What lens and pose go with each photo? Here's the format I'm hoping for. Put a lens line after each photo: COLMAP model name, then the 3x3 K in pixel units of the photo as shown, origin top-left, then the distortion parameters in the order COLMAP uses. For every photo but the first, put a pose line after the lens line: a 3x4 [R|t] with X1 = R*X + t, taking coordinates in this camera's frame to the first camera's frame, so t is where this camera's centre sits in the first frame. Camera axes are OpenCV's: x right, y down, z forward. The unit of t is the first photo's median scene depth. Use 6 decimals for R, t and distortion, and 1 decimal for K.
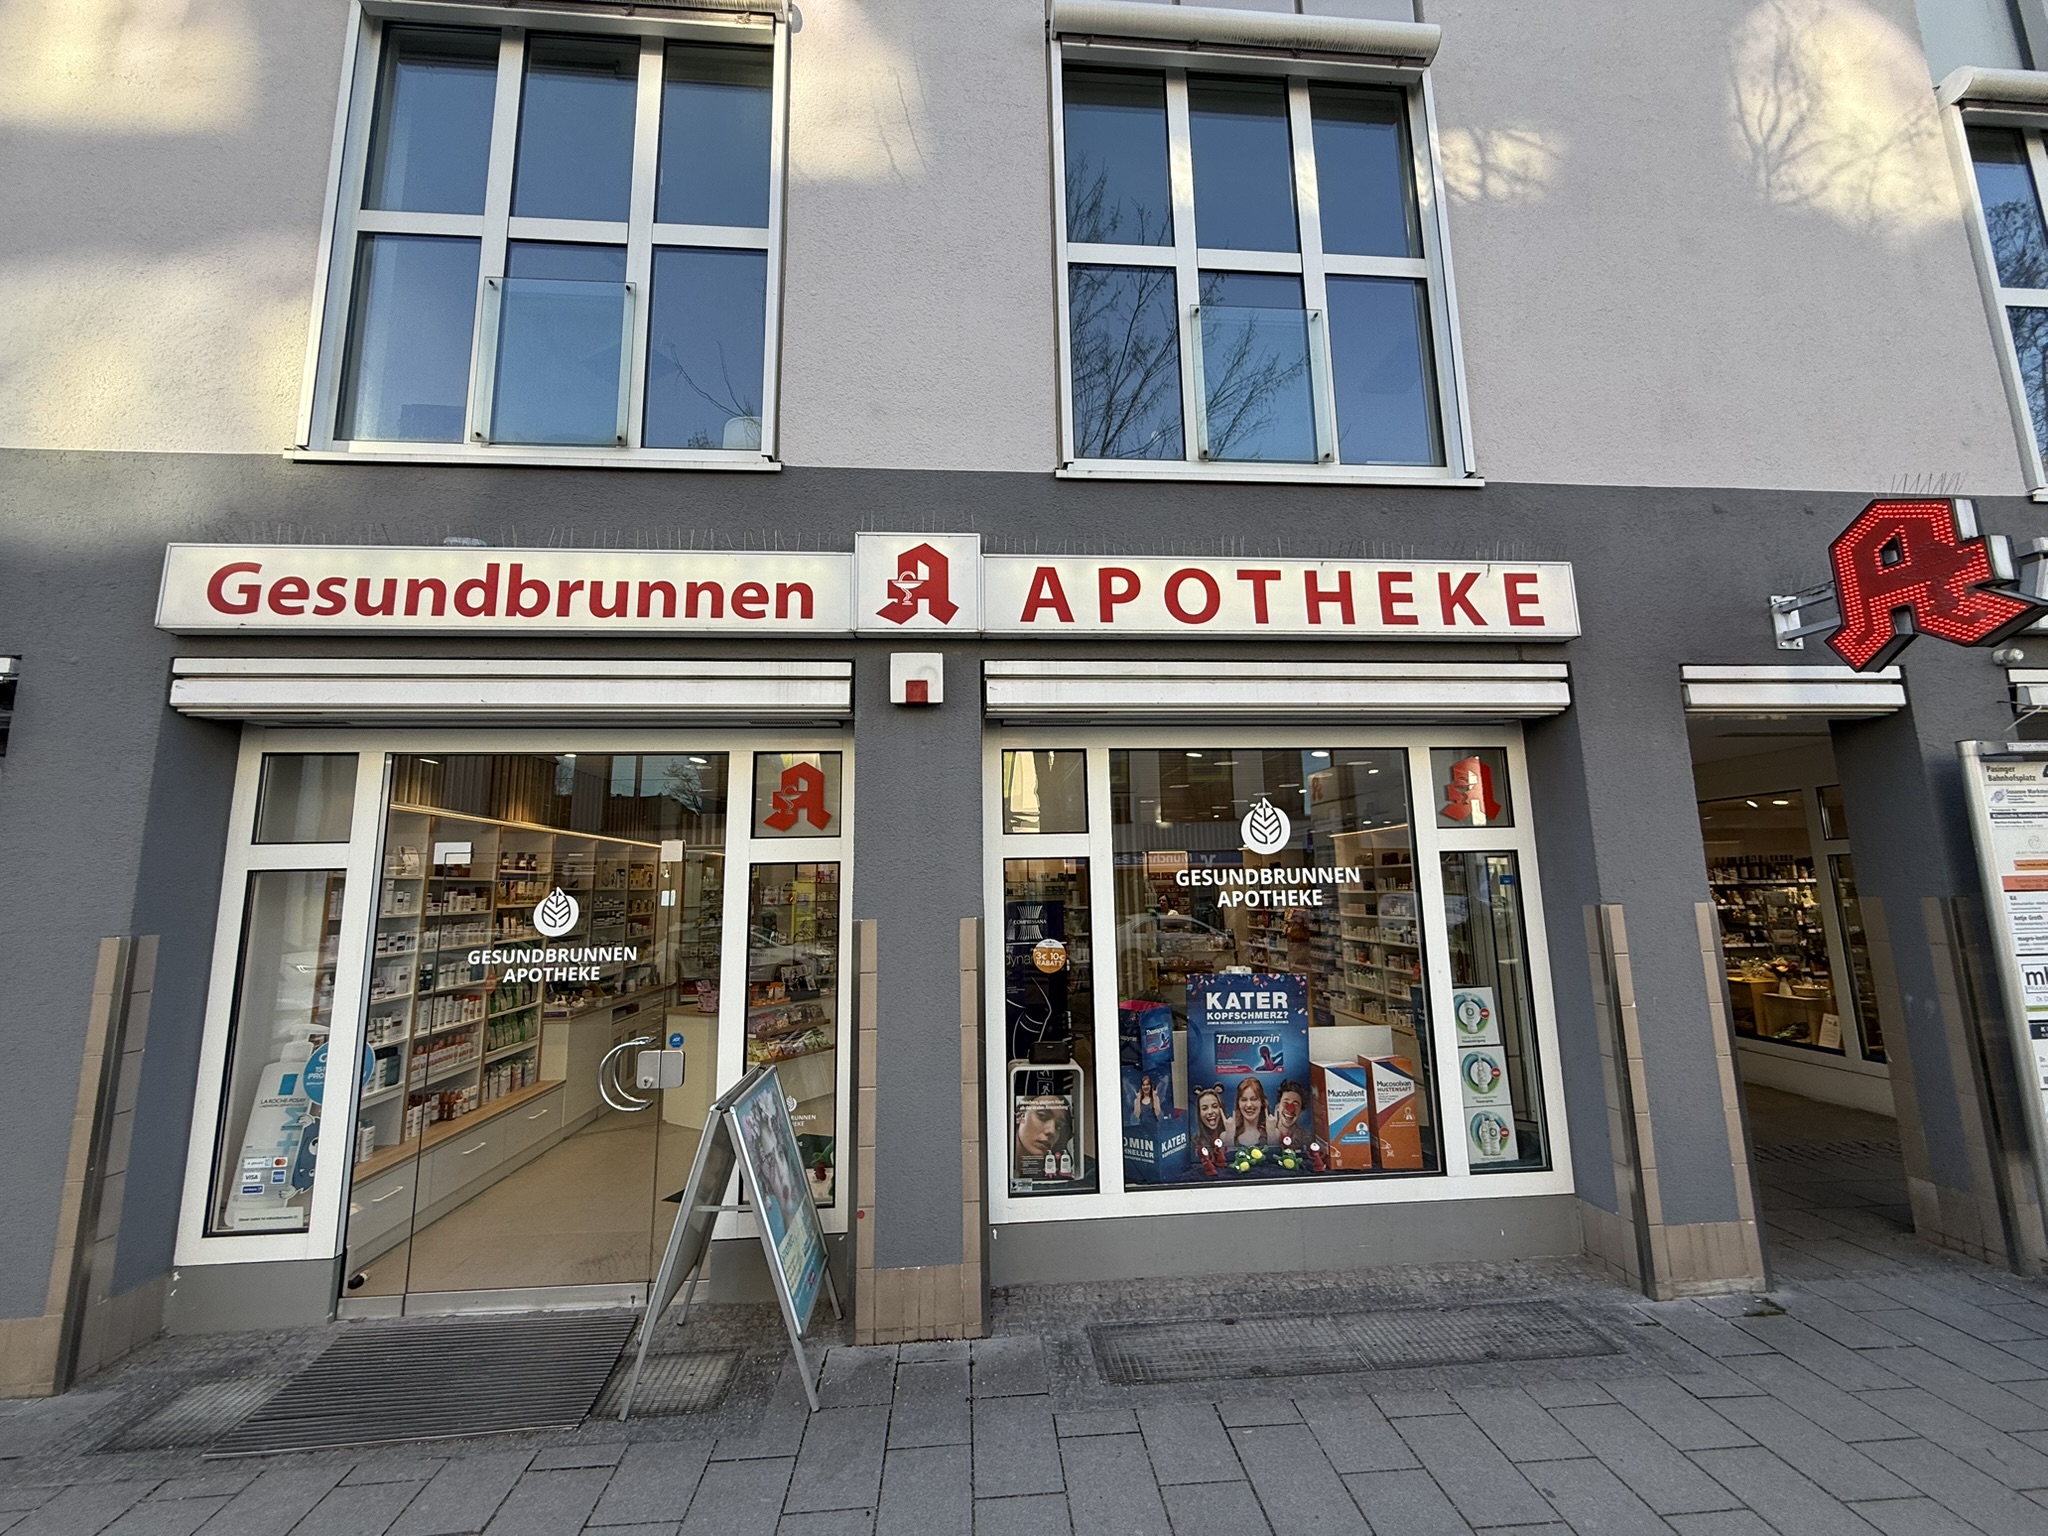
lens RADIAL K [[806.0, 0, 1020.6], [0, 806.0, 765.1], [0, 0, 1]] dist [0.000803, 0.000103]
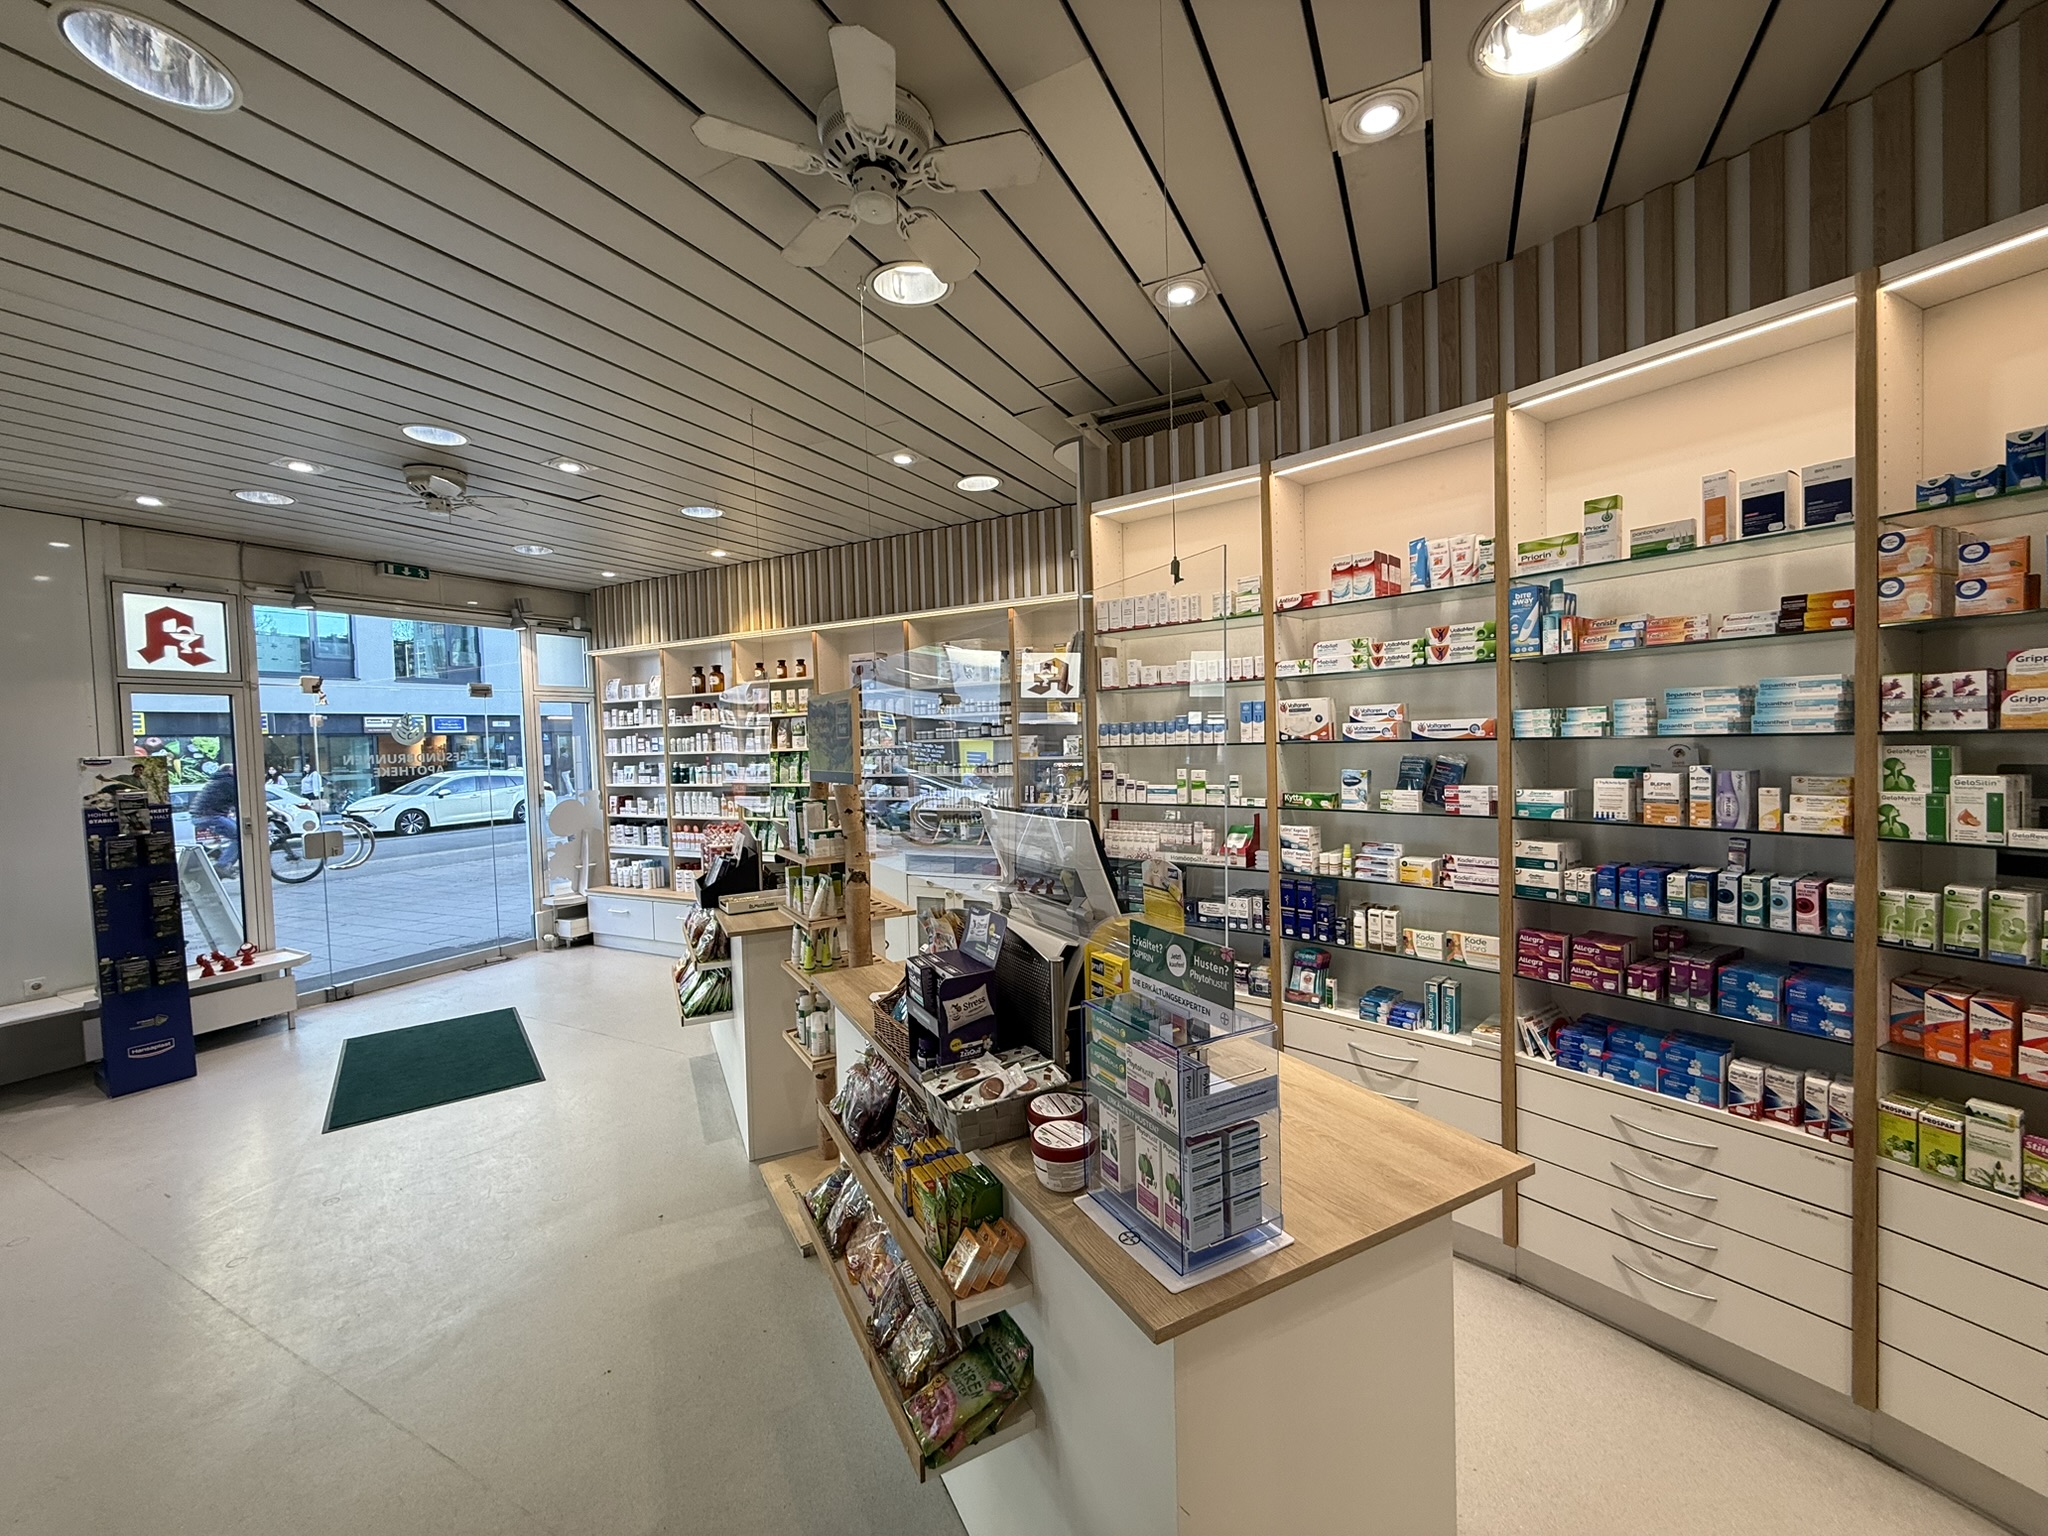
lens RADIAL K [[806.0, 0, 1020.6], [0, 806.0, 765.1], [0, 0, 1]] dist [0.000803, 0.000103]
pose [[-0.533555, 0.063537, -0.843375, 0.051148], [0.170076, 0.984865, -0.033401, 0.363292], [0.828488, -0.161259, -0.536286, 2.018826]]
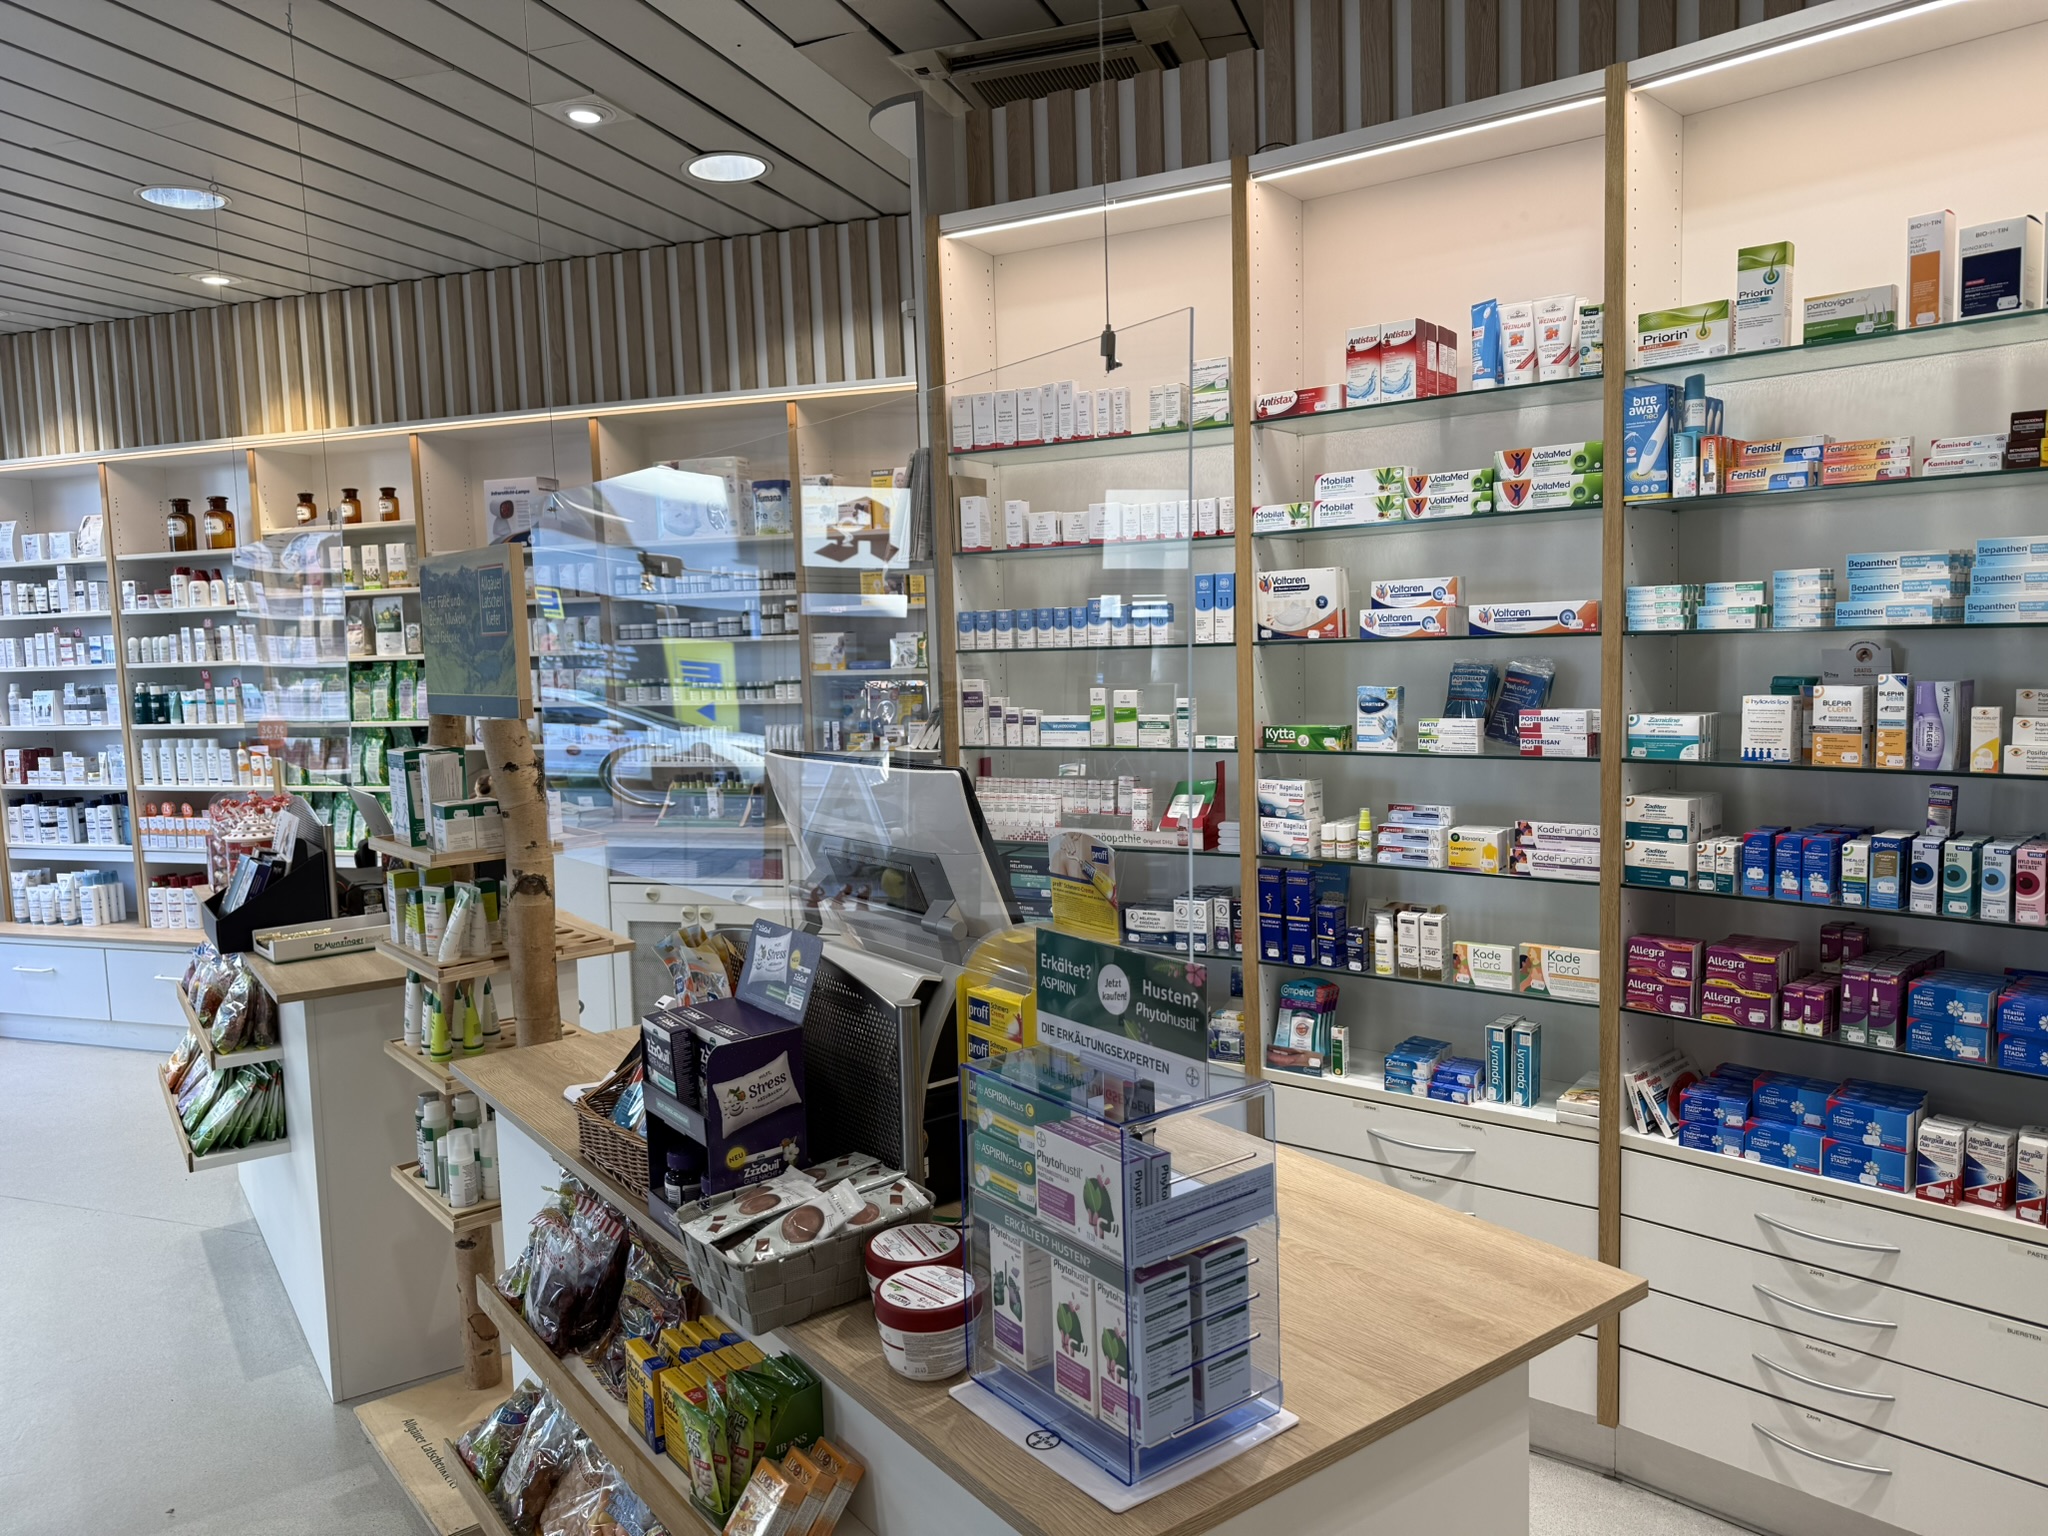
lens RADIAL K [[1413.4, 0, 1024.0], [0, 1413.4, 768.0], [0, 0, 1]] dist [0.092600, -0.133758]
pose [[-0.395402, 0.118354, -0.910851, 0.065332], [0.179352, 0.982523, 0.049809, 0.364316], [0.900827, -0.143669, -0.409719, 2.016952]]
